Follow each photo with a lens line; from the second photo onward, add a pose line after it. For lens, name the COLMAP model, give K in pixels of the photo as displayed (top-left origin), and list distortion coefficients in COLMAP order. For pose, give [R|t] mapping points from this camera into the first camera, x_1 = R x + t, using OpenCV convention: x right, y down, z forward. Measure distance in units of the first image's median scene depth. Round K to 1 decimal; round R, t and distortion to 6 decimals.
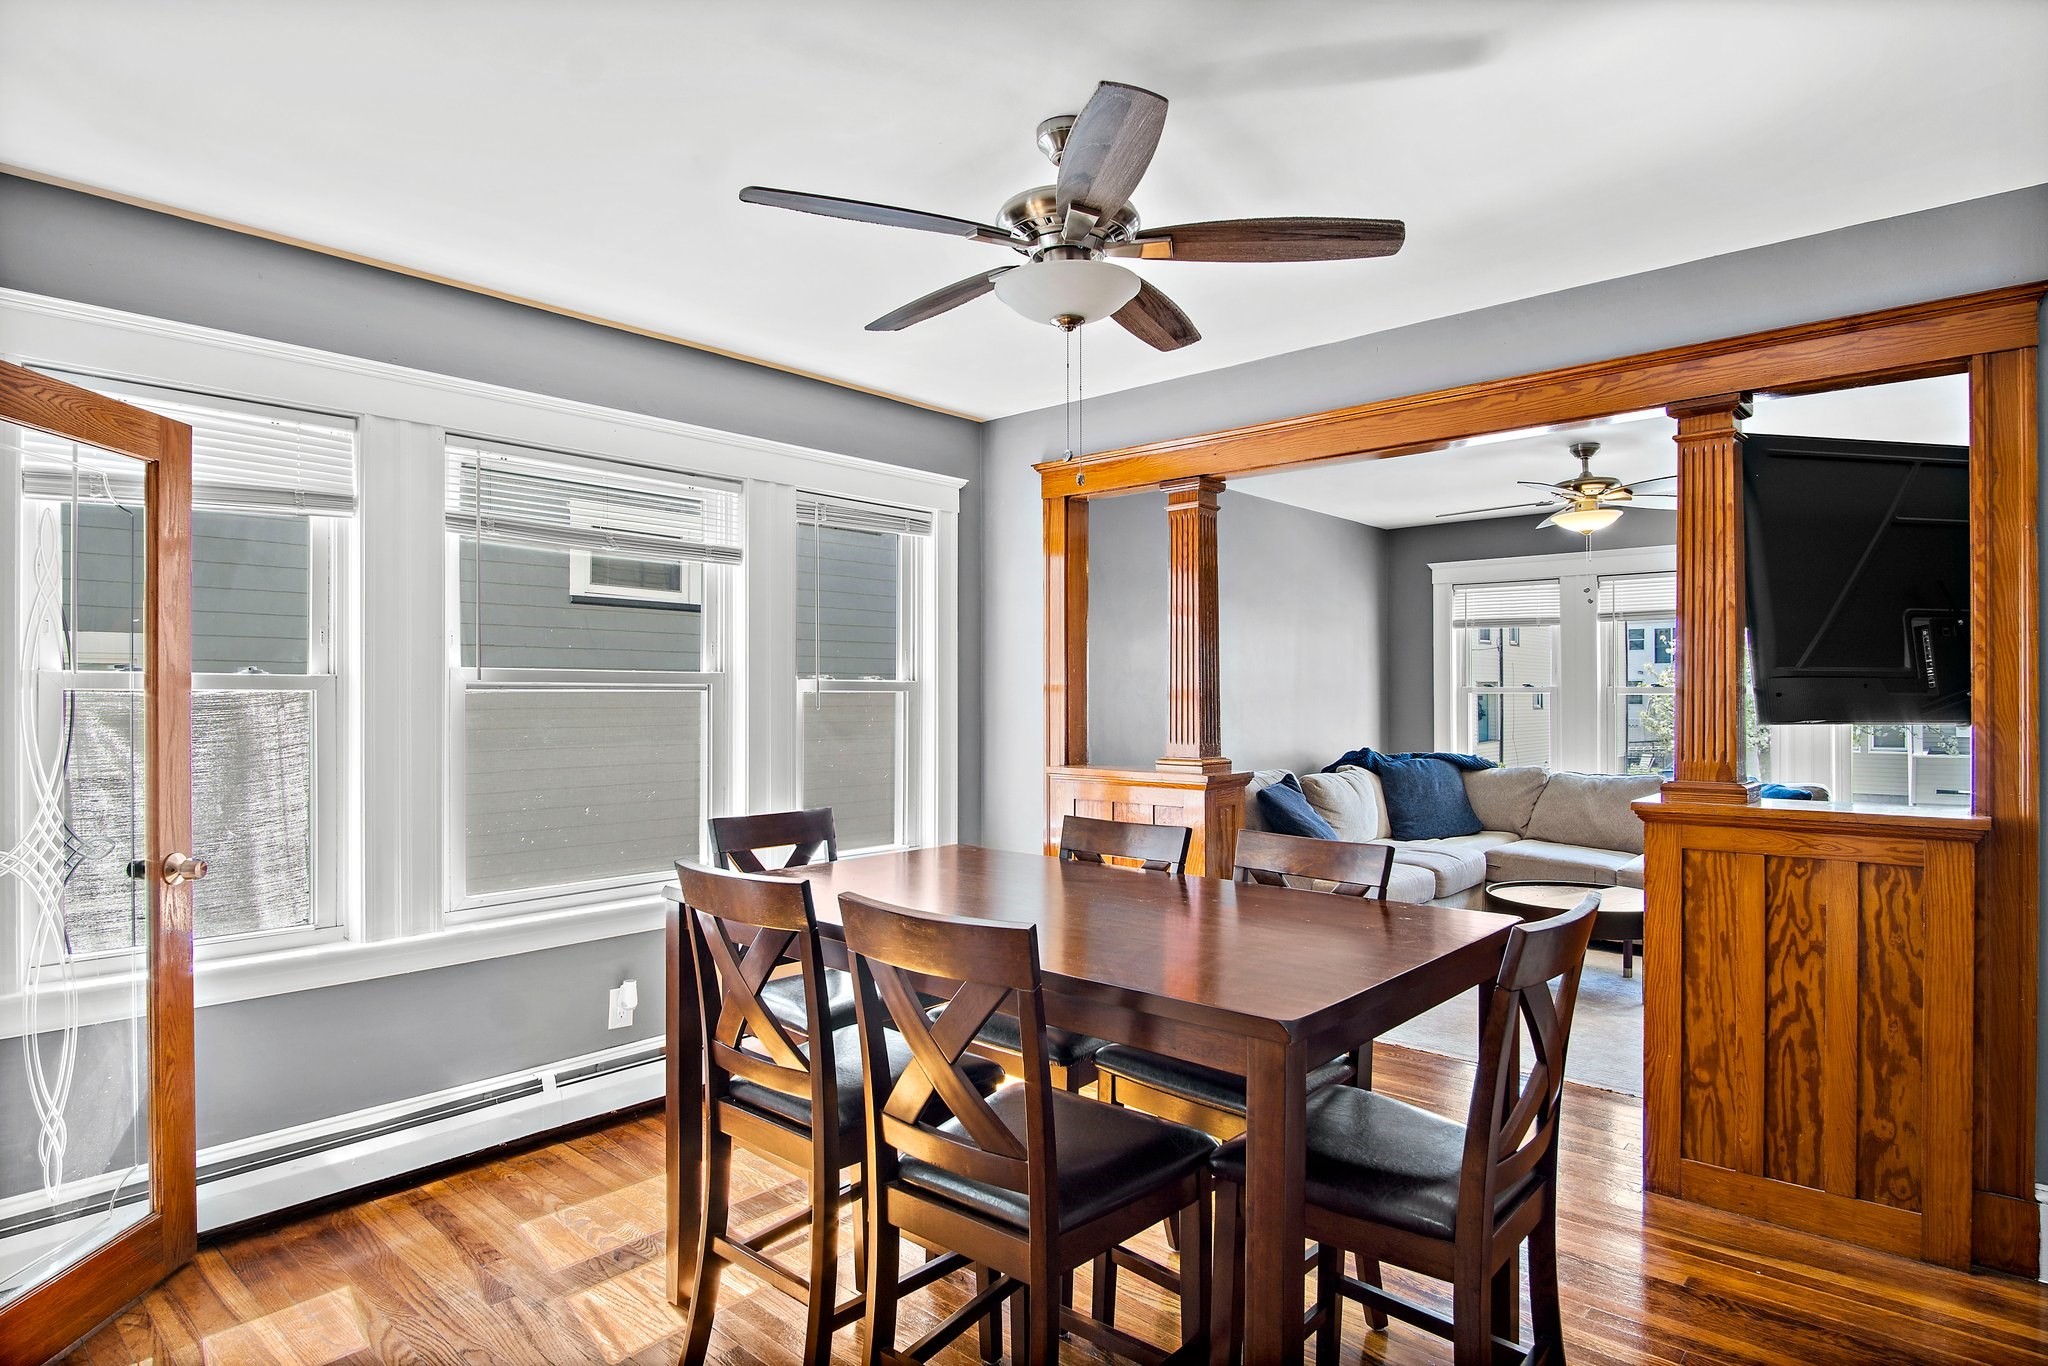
lens RADIAL K [[1121.0, 0, 1017.9], [0, 1121.0, 683.1], [0, 0, 1]] dist [-0.019373, -0.001694]
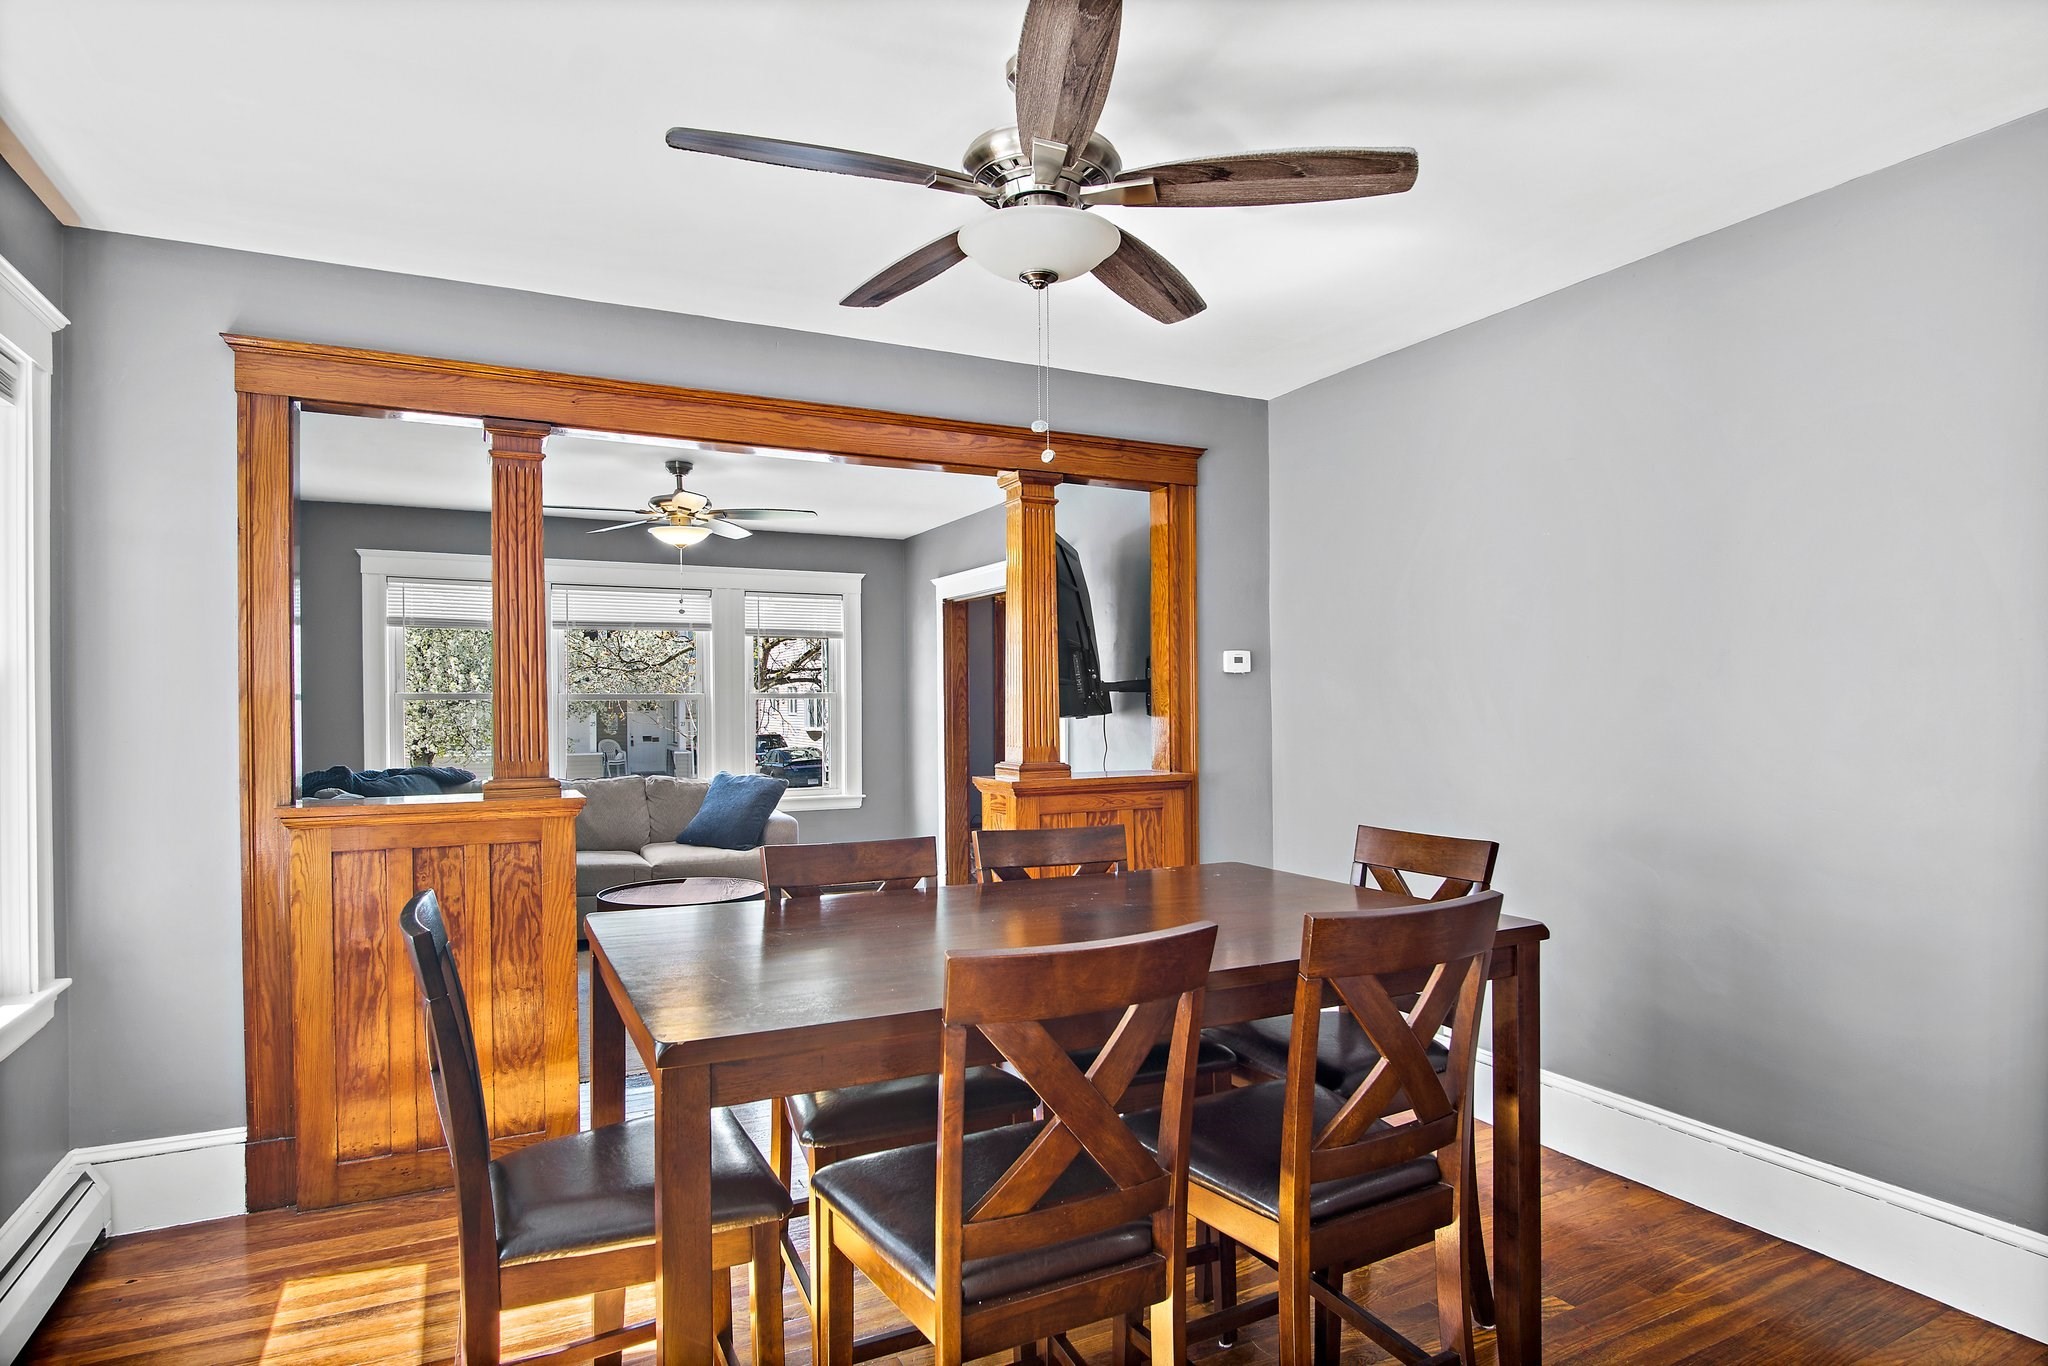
lens RADIAL K [[1121.0, 0, 1036.4], [0, 1121.0, 692.2], [0, 0, 1]] dist [-0.019373, -0.001694]
pose [[0.368730, 0.006415, 0.929515, -0.292504], [-0.005723, 0.999973, -0.004631, 0.005471], [-0.929519, -0.003612, 0.368756, 0.244376]]
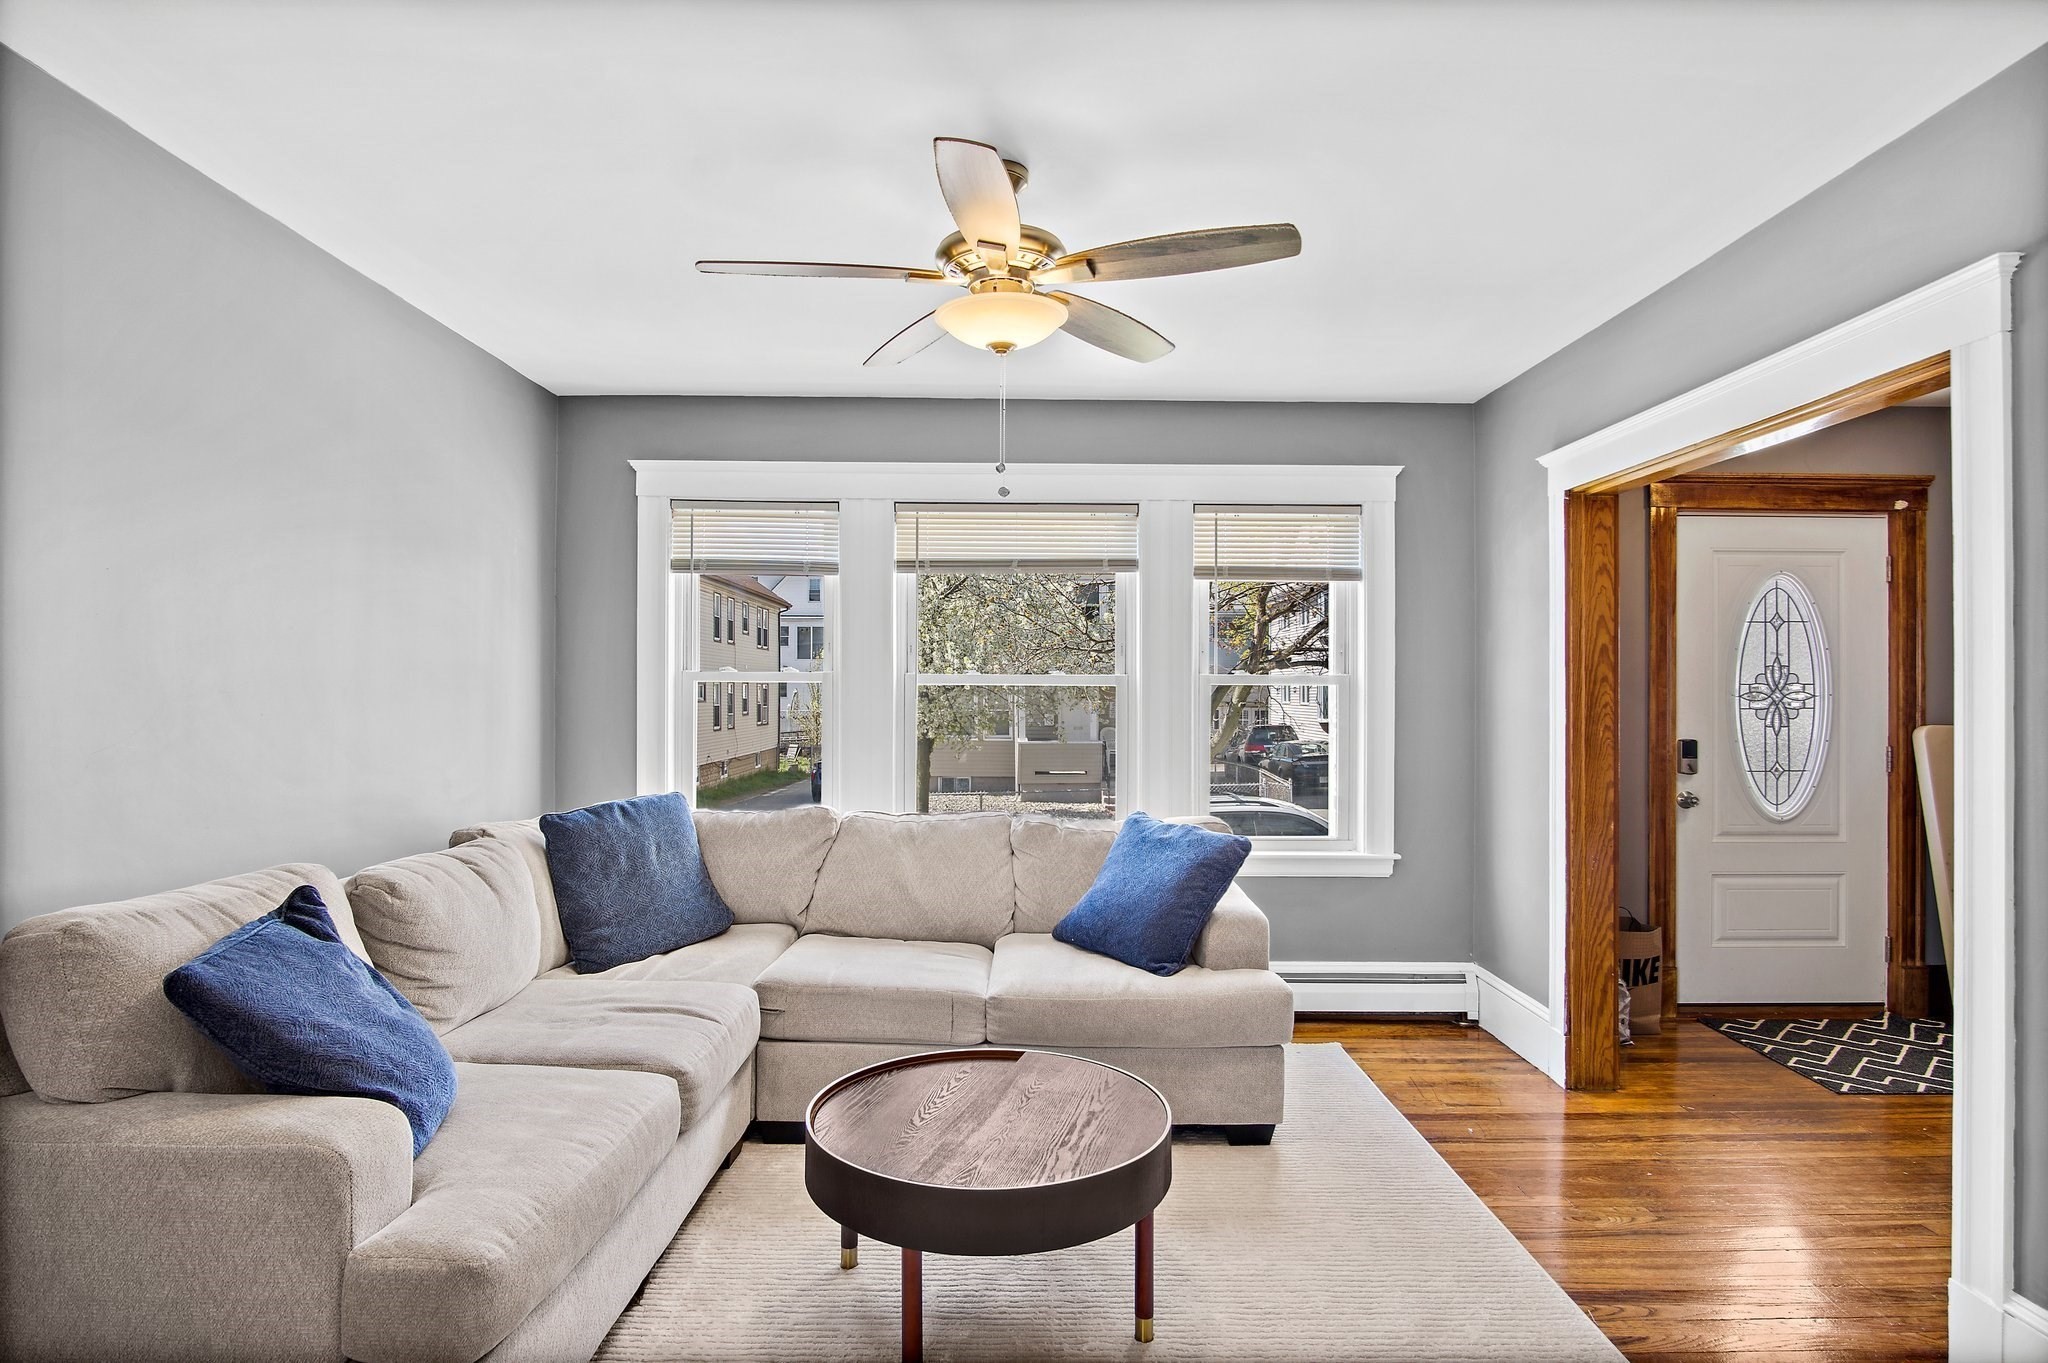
lens RADIAL K [[1121.0, 0, 1015.3], [0, 1121.0, 678.1], [0, 0, 1]] dist [-0.019373, -0.001694]
pose [[0.750005, 0.011970, 0.661324, 0.161334], [-0.013772, 0.999902, -0.002479, 0.008631], [-0.661289, -0.007249, 0.750096, 0.521958]]
